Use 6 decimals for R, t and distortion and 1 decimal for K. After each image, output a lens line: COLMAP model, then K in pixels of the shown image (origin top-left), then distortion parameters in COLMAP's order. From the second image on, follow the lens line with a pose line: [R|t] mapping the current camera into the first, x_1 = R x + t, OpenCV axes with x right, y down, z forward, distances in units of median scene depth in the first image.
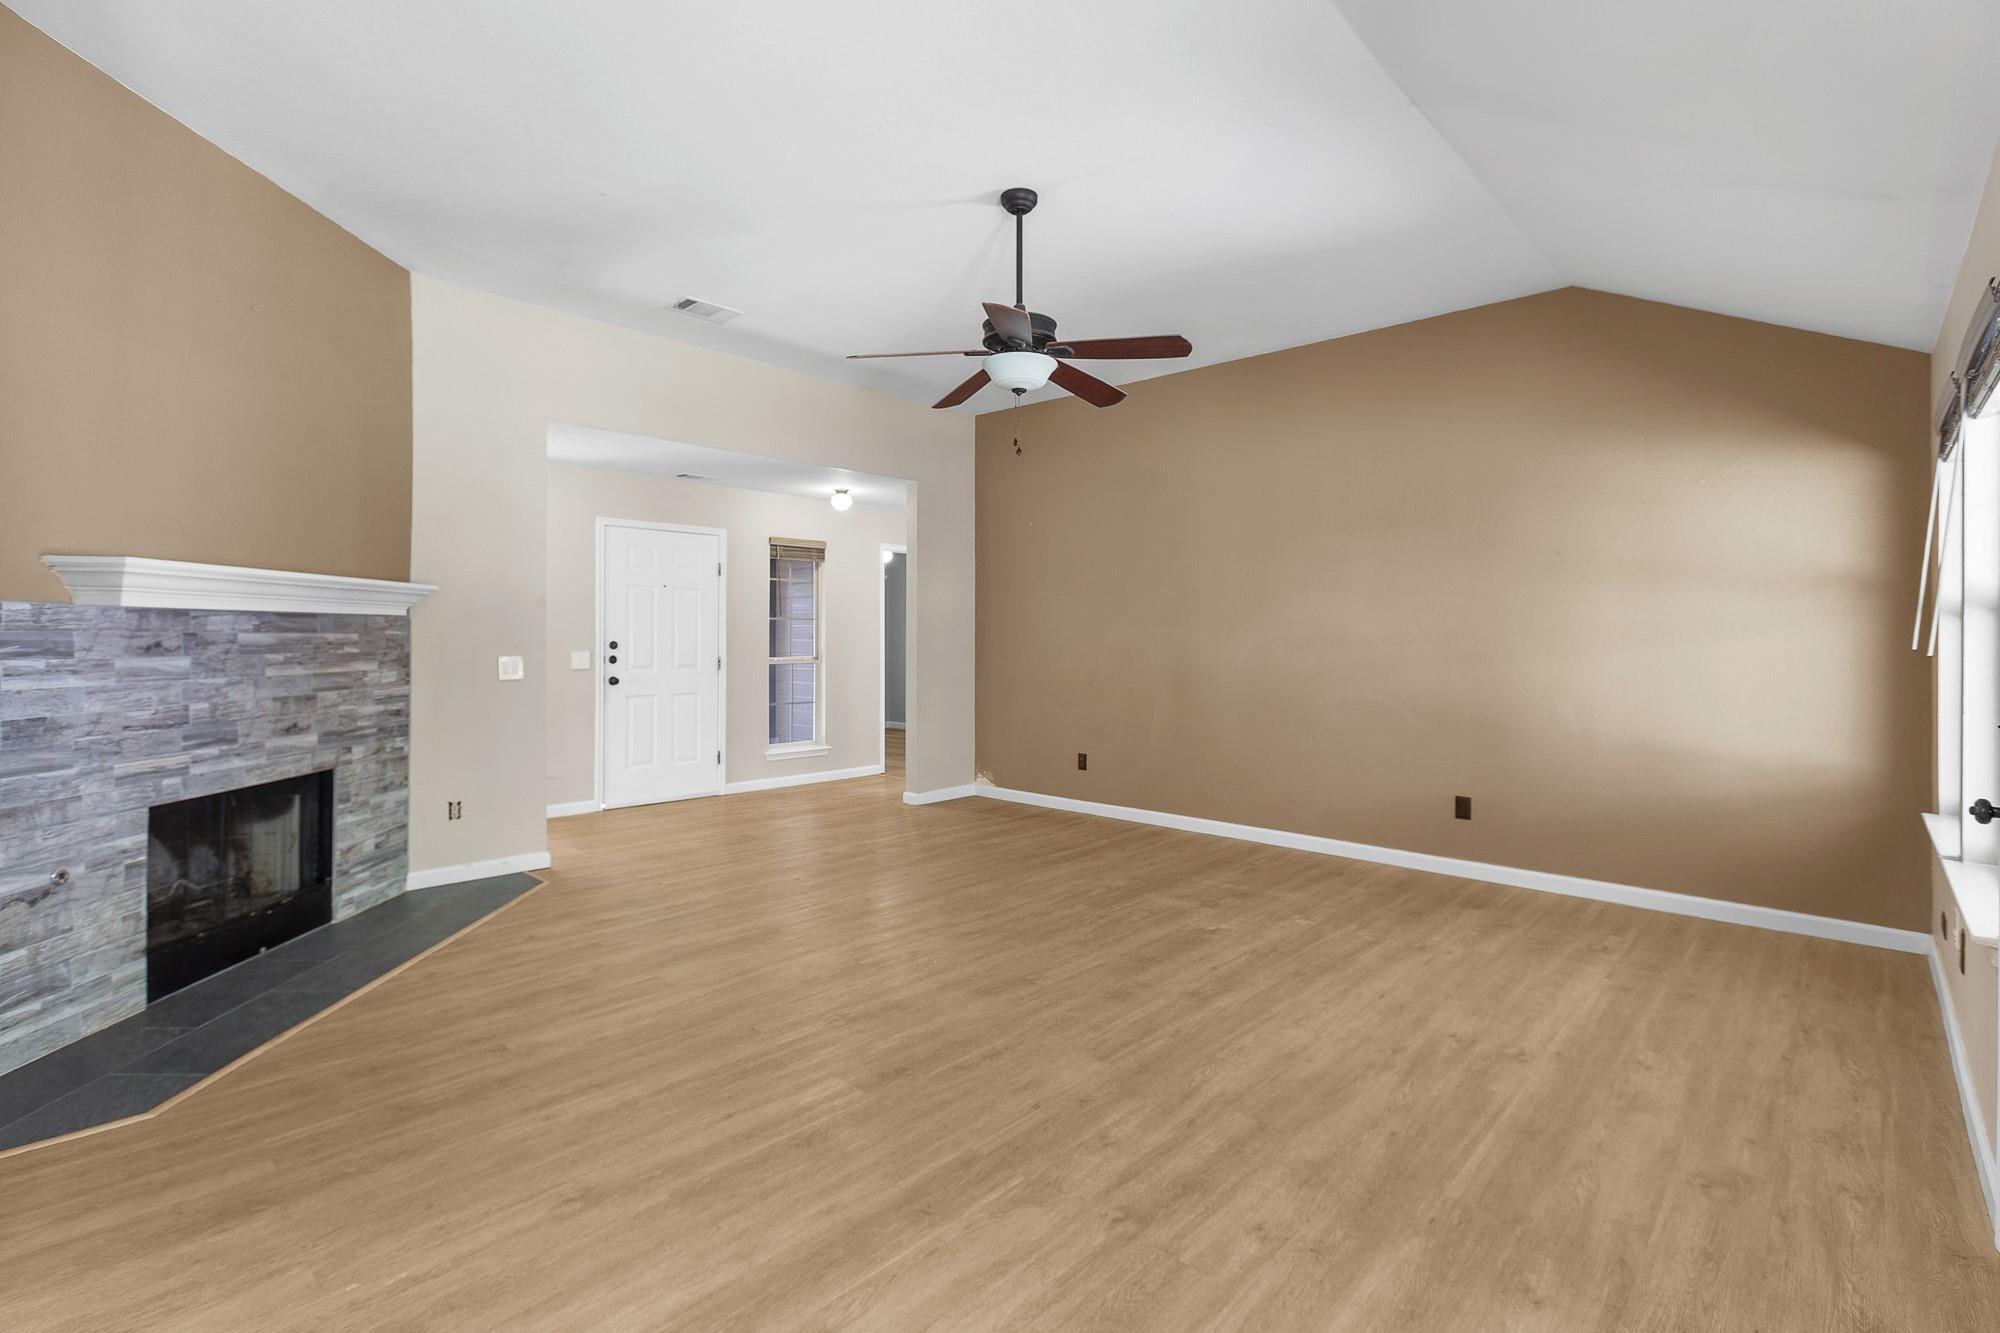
lens RADIAL K [[900.5, 0, 969.8], [0, 900.5, 638.2], [0, 0, 1]] dist [-0.032393, 0.017163]
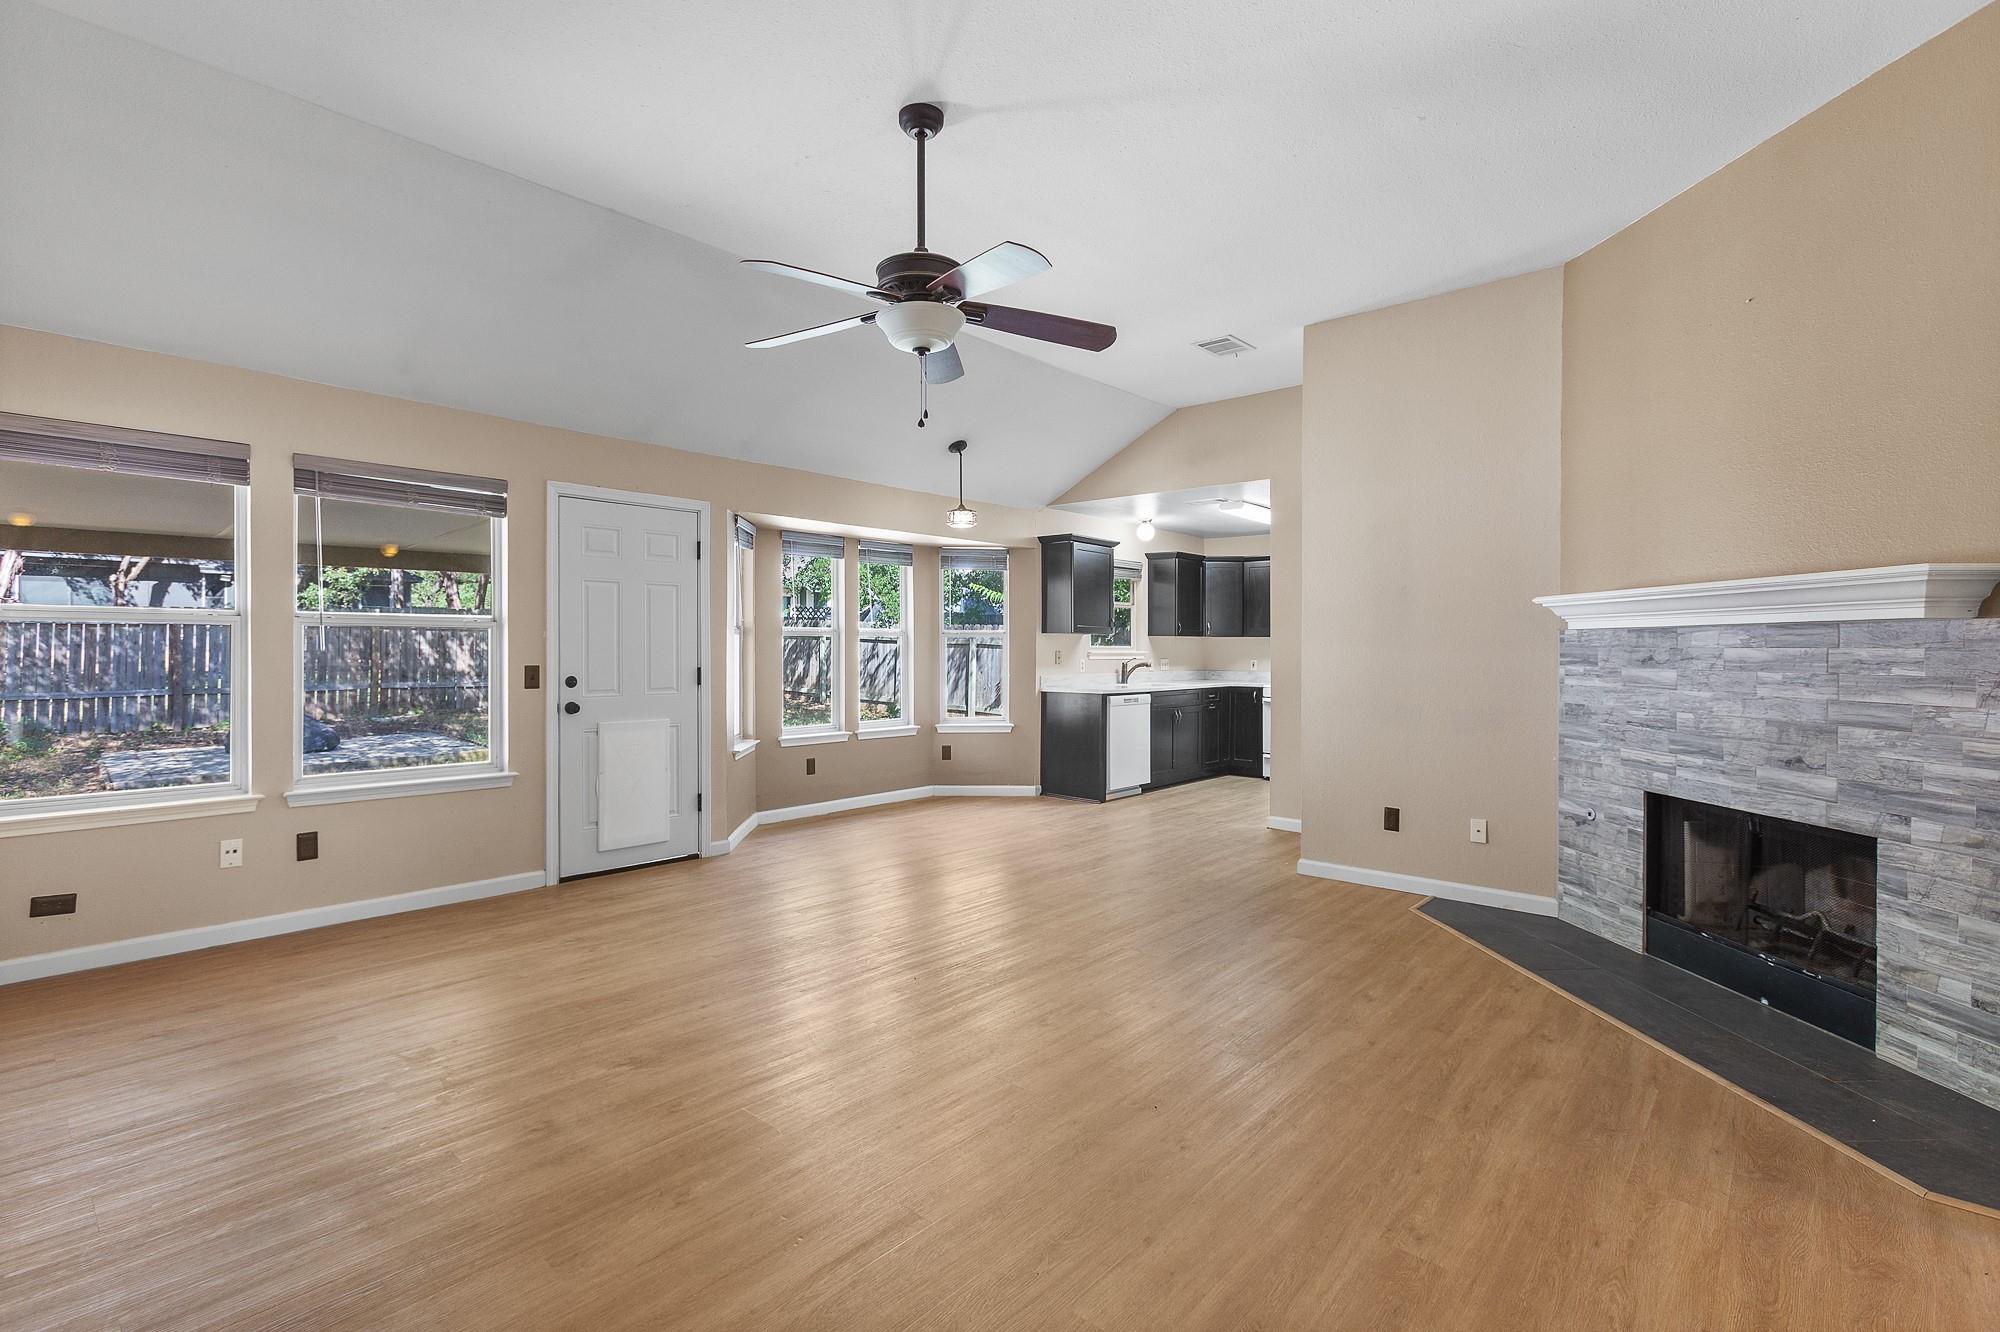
lens RADIAL K [[925.3, 0, 1008.9], [0, 925.3, 656.3], [0, 0, 1]] dist [-0.014981, 0.018021]
pose [[-0.996746, -0.011347, -0.079805, 0.045187], [-0.012270, 0.999863, 0.011077, 0.001445], [0.079669, 0.012020, -0.996749, 1.919723]]
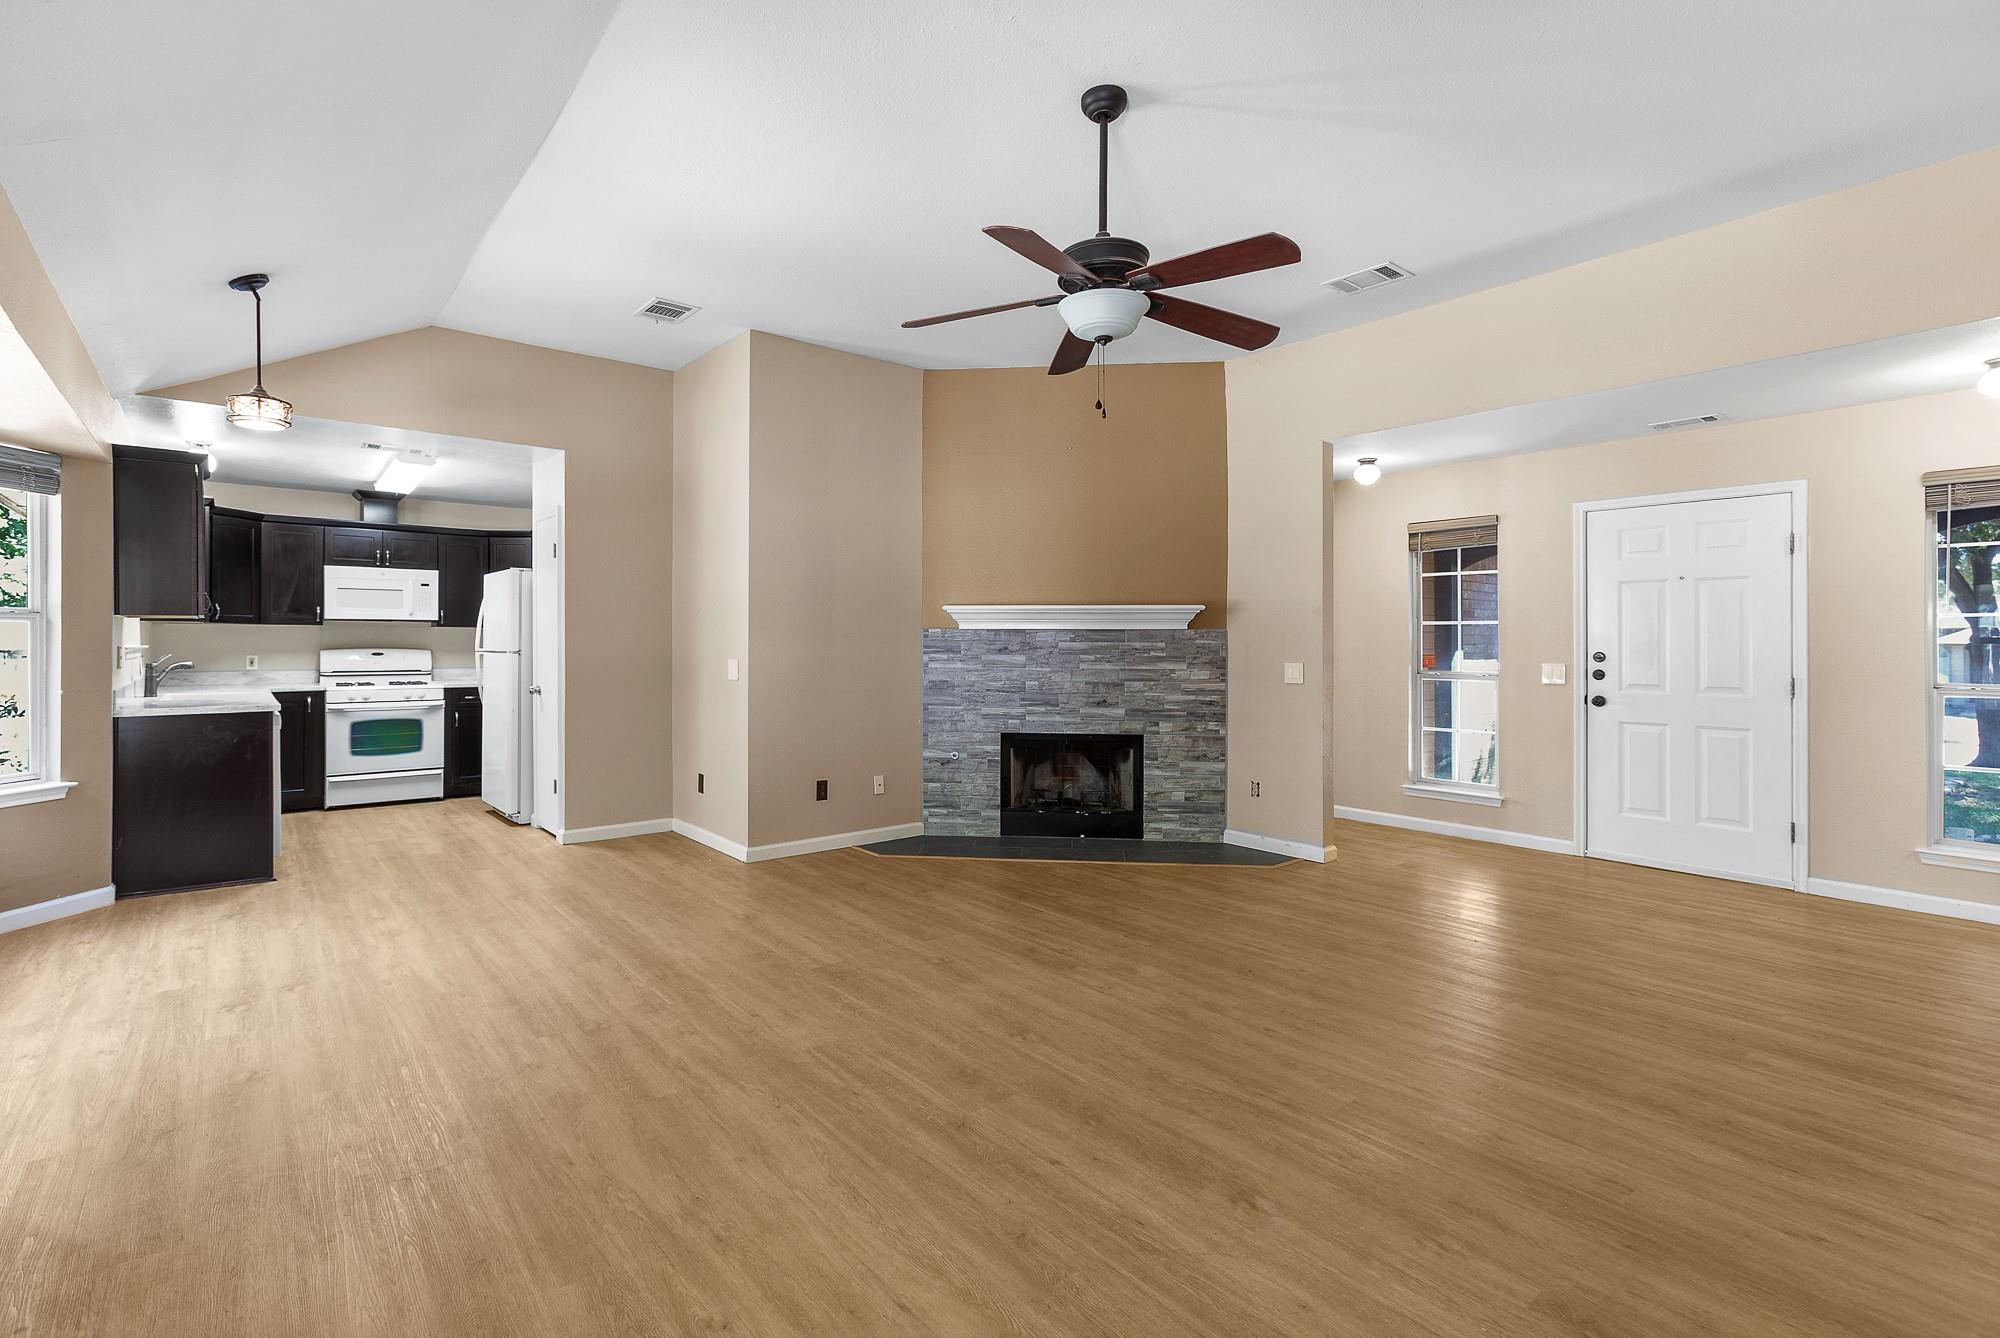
lens RADIAL K [[900.5, 0, 969.8], [0, 900.5, 640.7], [0, 0, 1]] dist [-0.032393, 0.017163]
pose [[-0.101679, -0.007902, -0.994786, 0.898051], [-0.005959, 0.999955, -0.007334, 0.004806], [0.994799, 0.005182, -0.101722, 0.988301]]
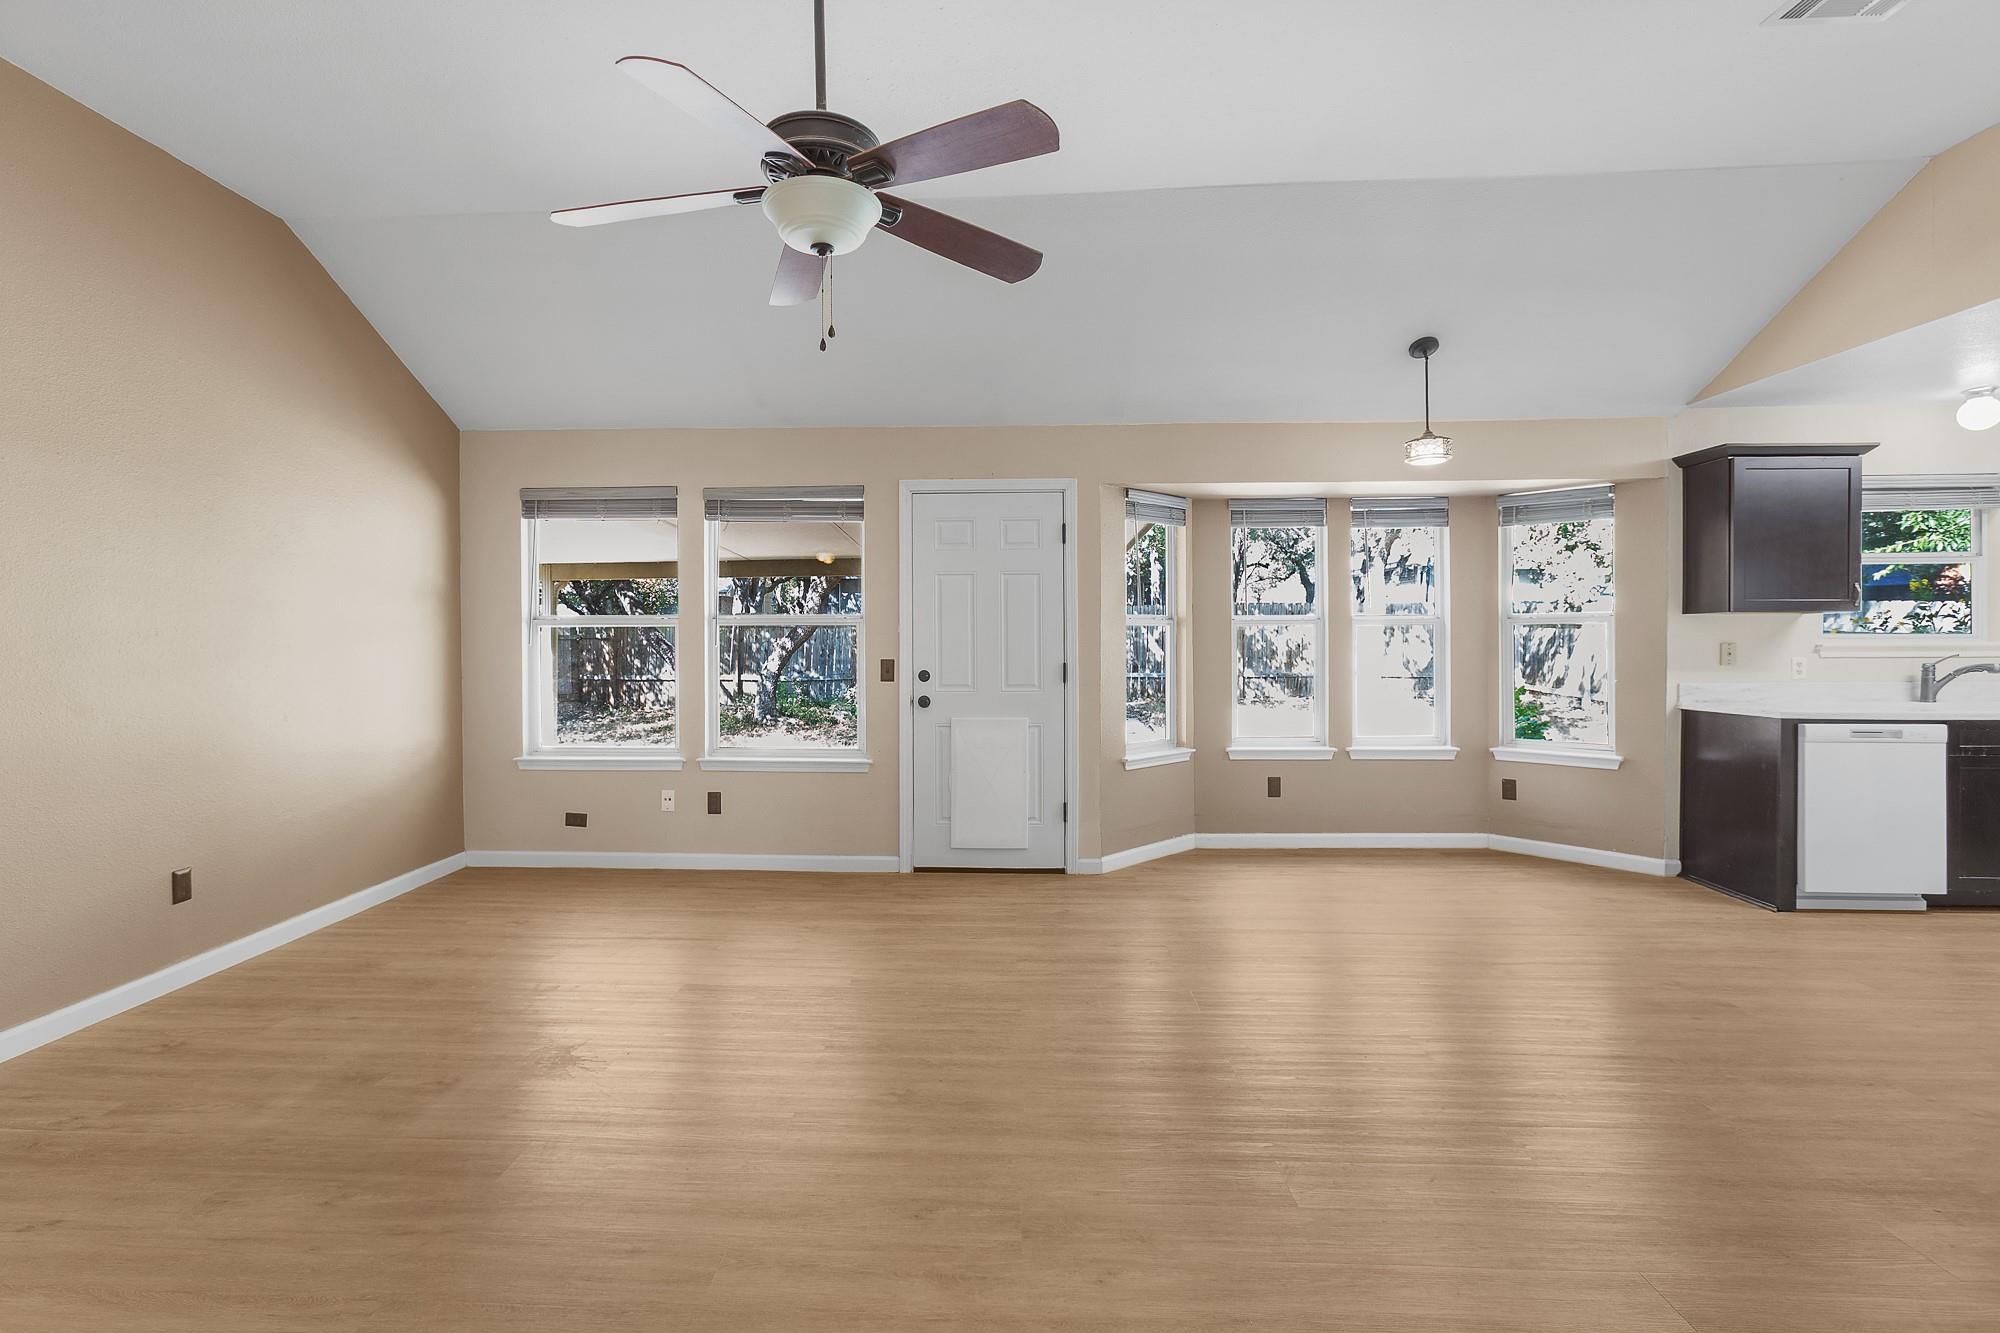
lens RADIAL K [[946.6, 0, 958.8], [0, 946.6, 647.0], [0, 0, 1]] dist [-0.021671, 0.015485]
pose [[-0.686856, -0.012894, 0.726679, -0.493438], [-0.000876, 0.999857, 0.016913, -0.004832], [-0.726793, 0.010980, -0.686769, 1.435494]]
